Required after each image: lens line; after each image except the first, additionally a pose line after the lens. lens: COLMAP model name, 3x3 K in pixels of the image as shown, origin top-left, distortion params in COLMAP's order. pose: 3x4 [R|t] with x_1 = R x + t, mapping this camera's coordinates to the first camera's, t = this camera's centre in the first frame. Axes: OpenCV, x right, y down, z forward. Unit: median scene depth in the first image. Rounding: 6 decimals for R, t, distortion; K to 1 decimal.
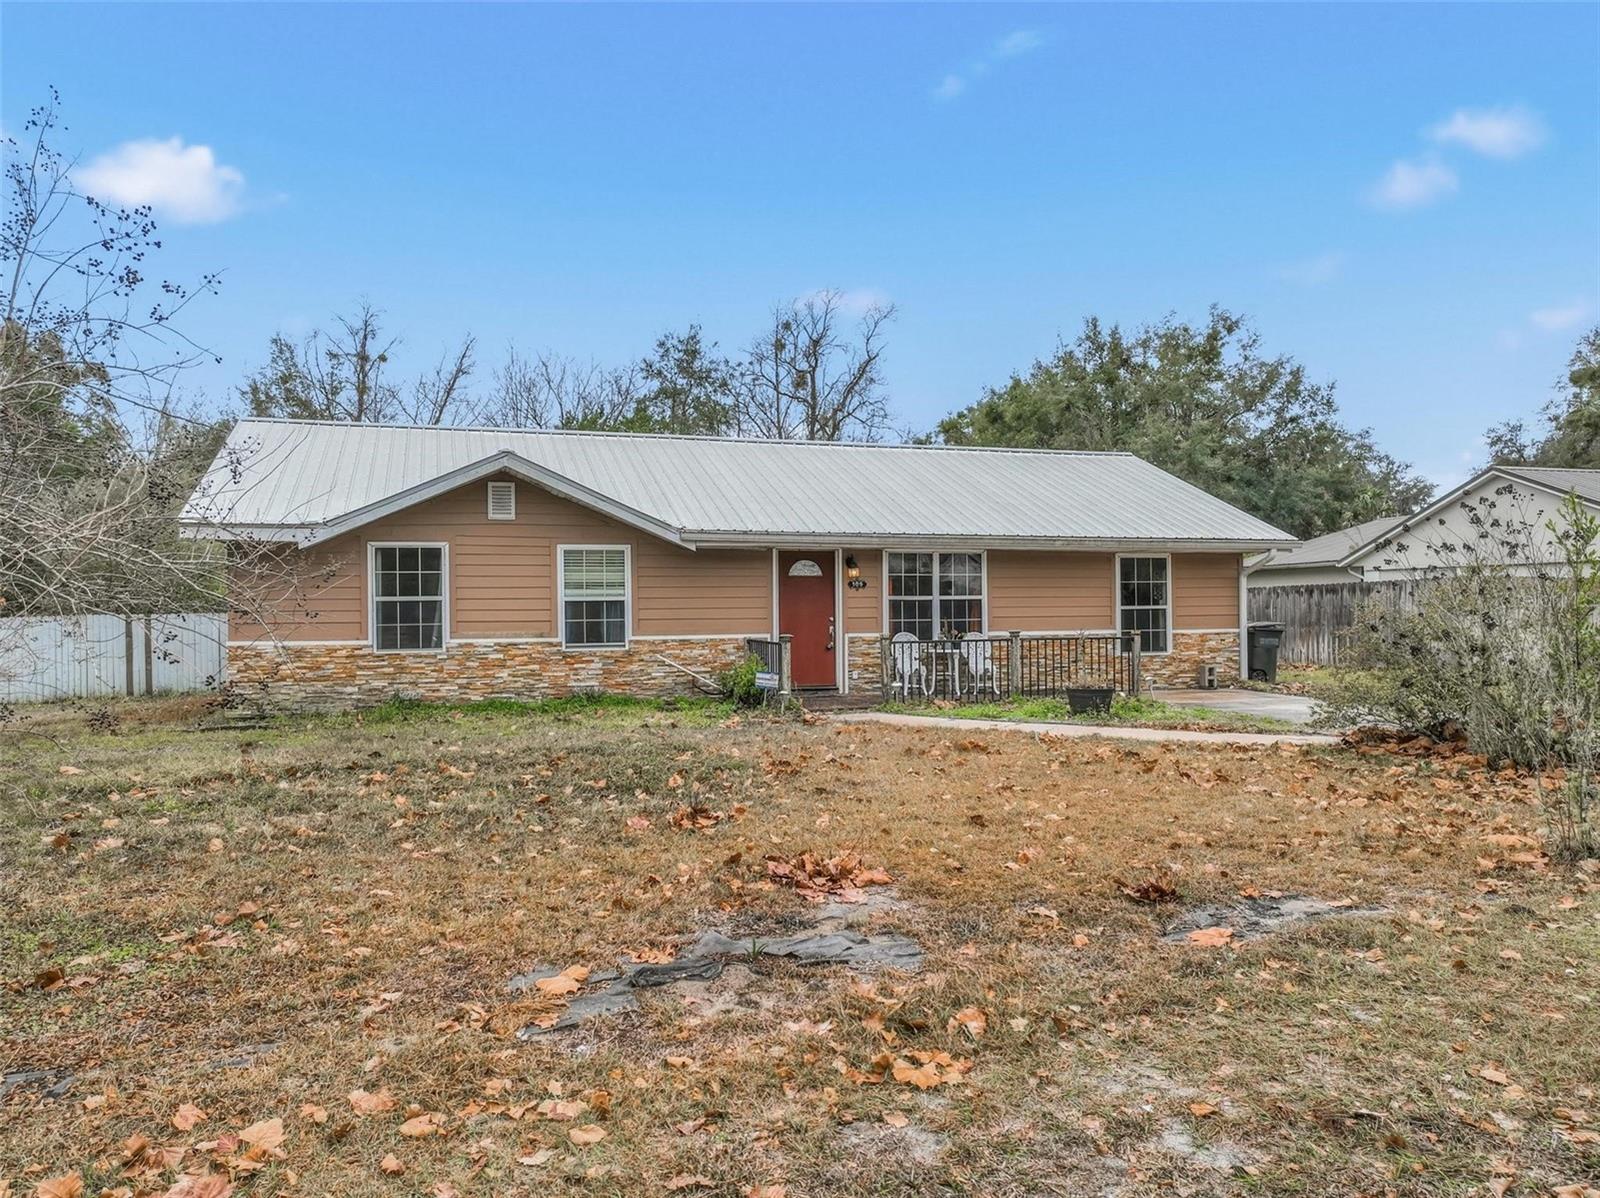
lens RADIAL K [[1148.3, 0, 800.0], [0, 1148.3, 599.0], [0, 0, 1]] dist [0.002234, 0.009620]
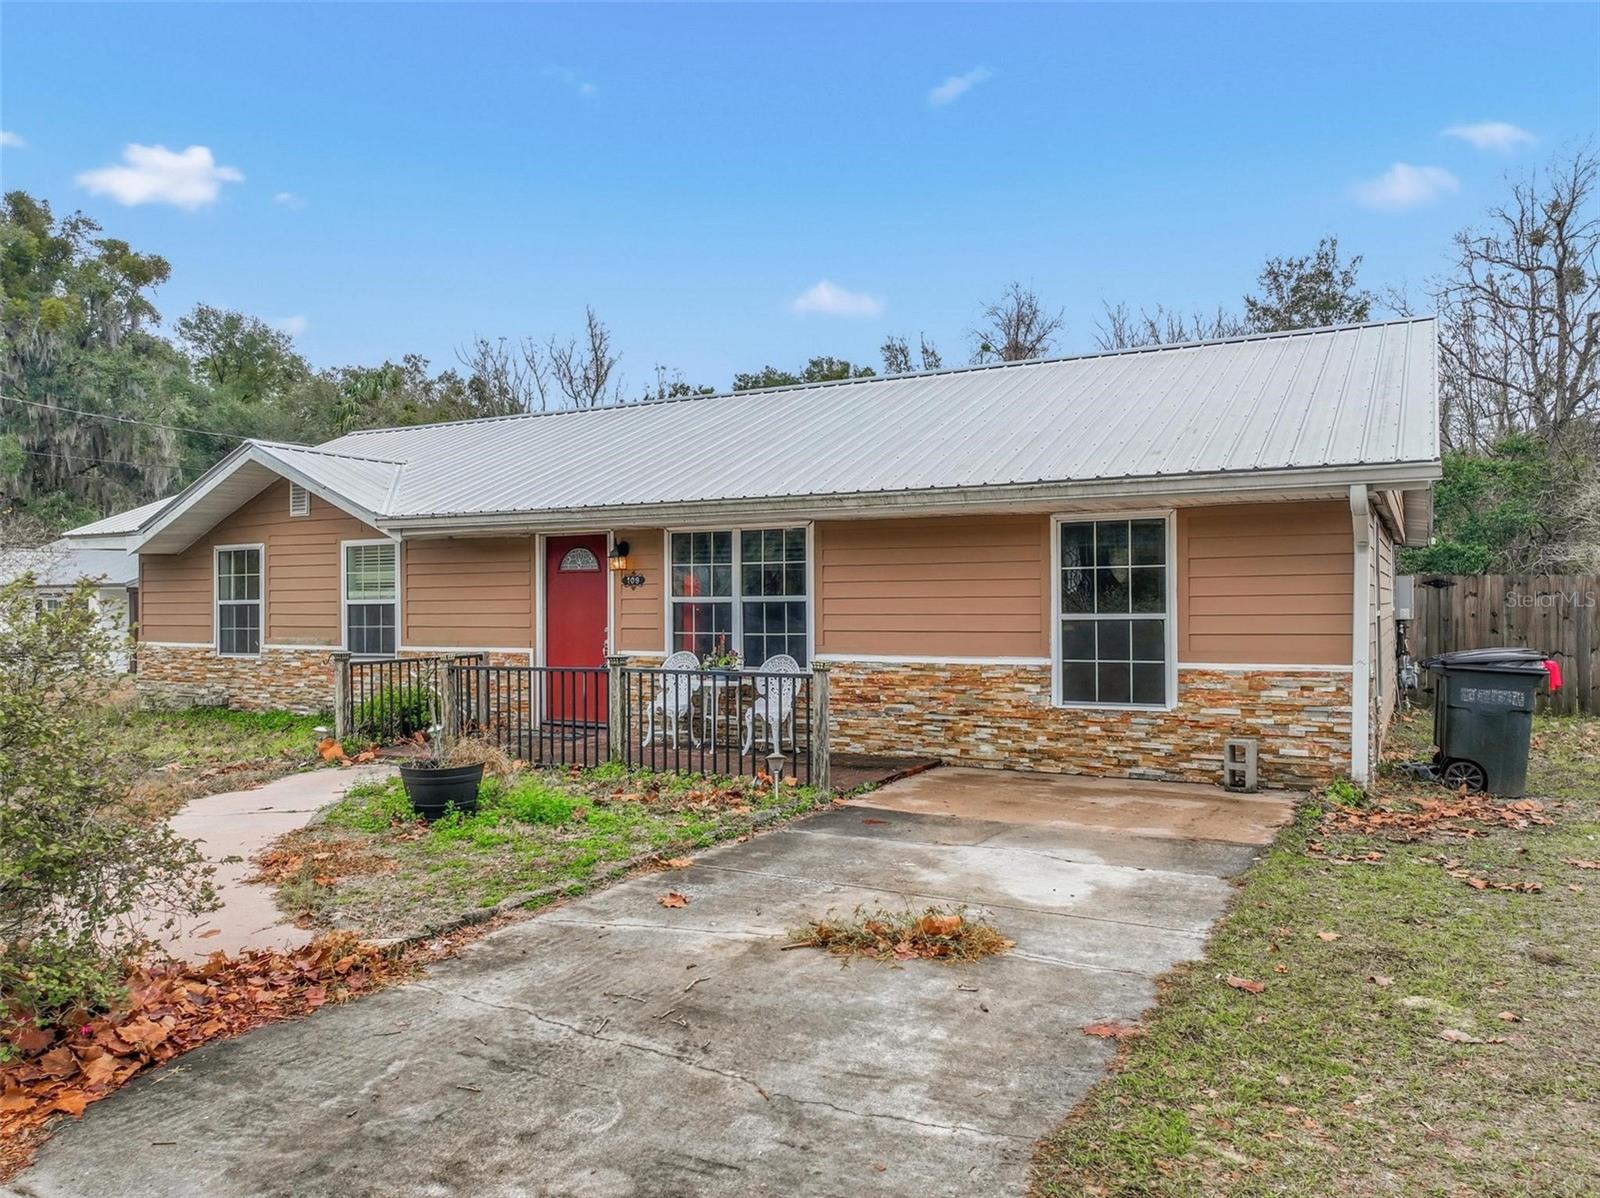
lens RADIAL K [[1148.3, 0, 800.0], [0, 1148.3, 599.0], [0, 0, 1]] dist [0.002234, 0.009620]
pose [[0.693840, -0.001513, -0.720128, 0.664665], [0.005195, 0.999982, 0.002905, -0.003238], [0.720111, -0.005757, 0.693835, 0.628421]]
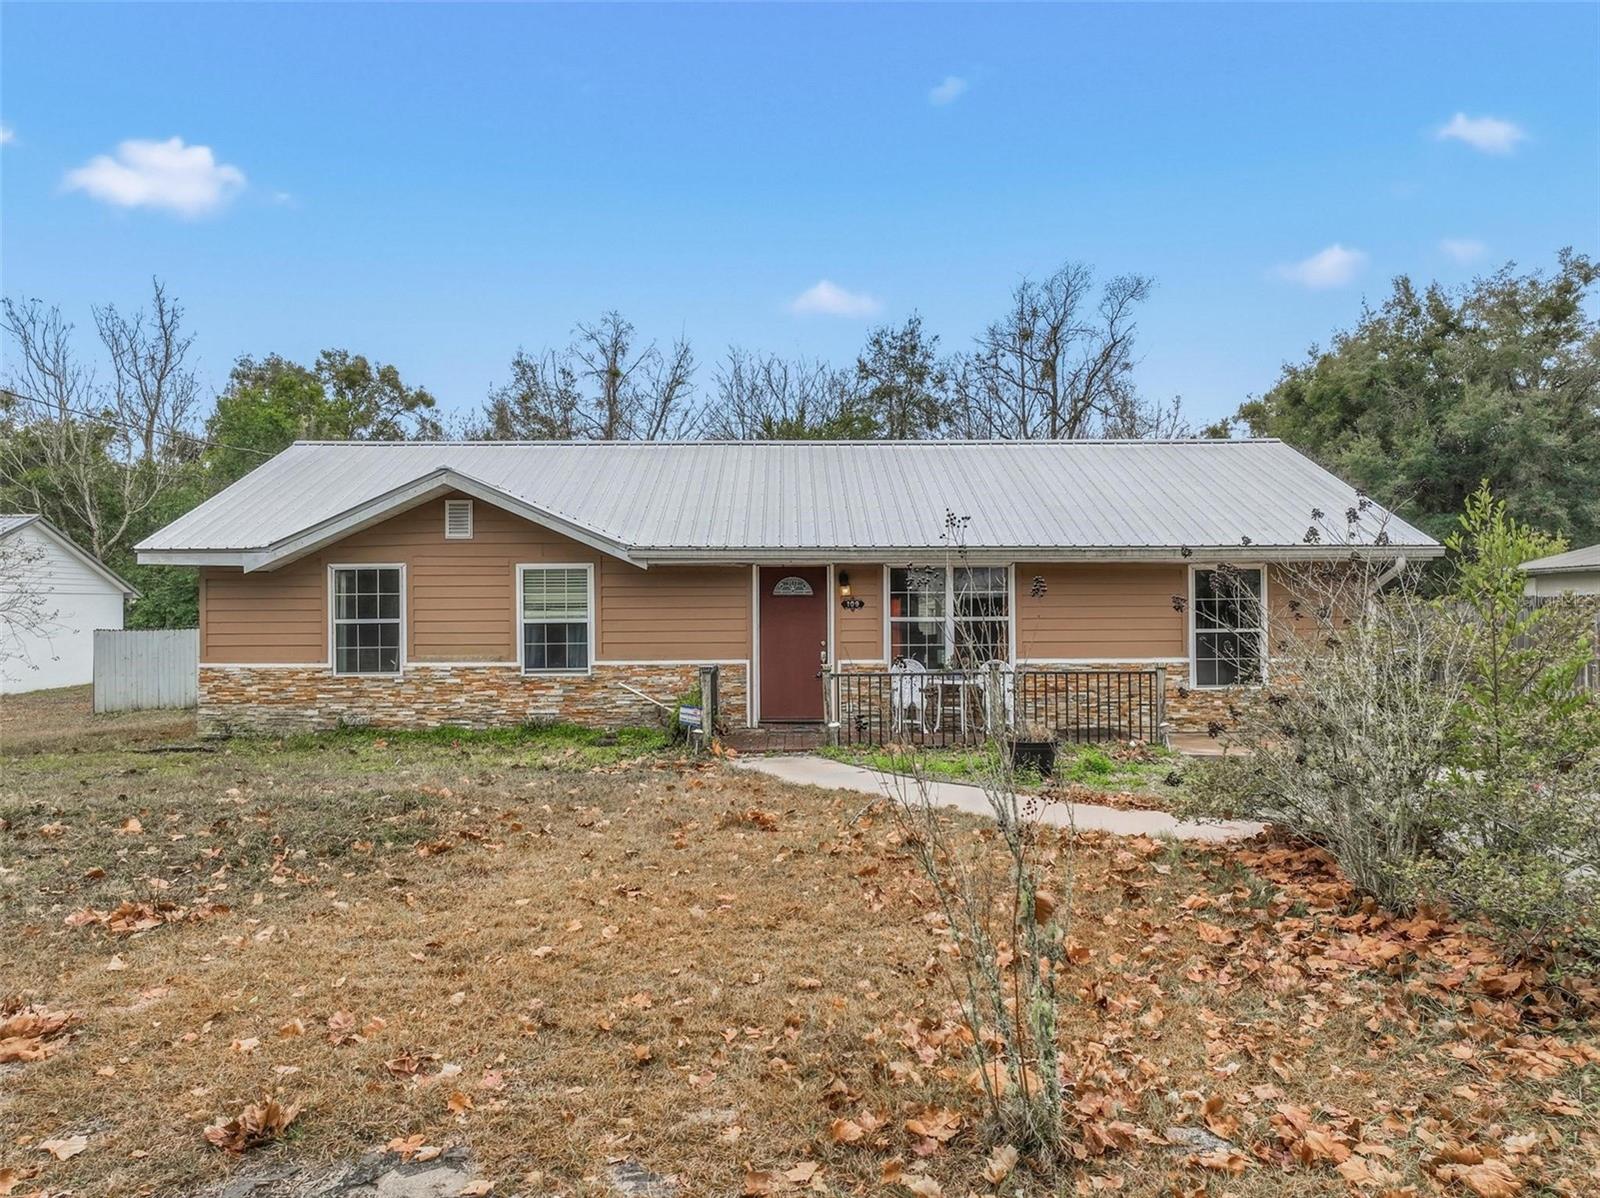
lens RADIAL K [[1148.3, 0, 800.0], [0, 1148.3, 599.0], [0, 0, 1]] dist [0.002234, 0.009620]
pose [[0.957953, -0.000818, -0.286925, 0.281417], [0.001307, 0.999998, 0.001512, -0.019312], [0.286923, -0.001824, 0.957952, 0.154987]]
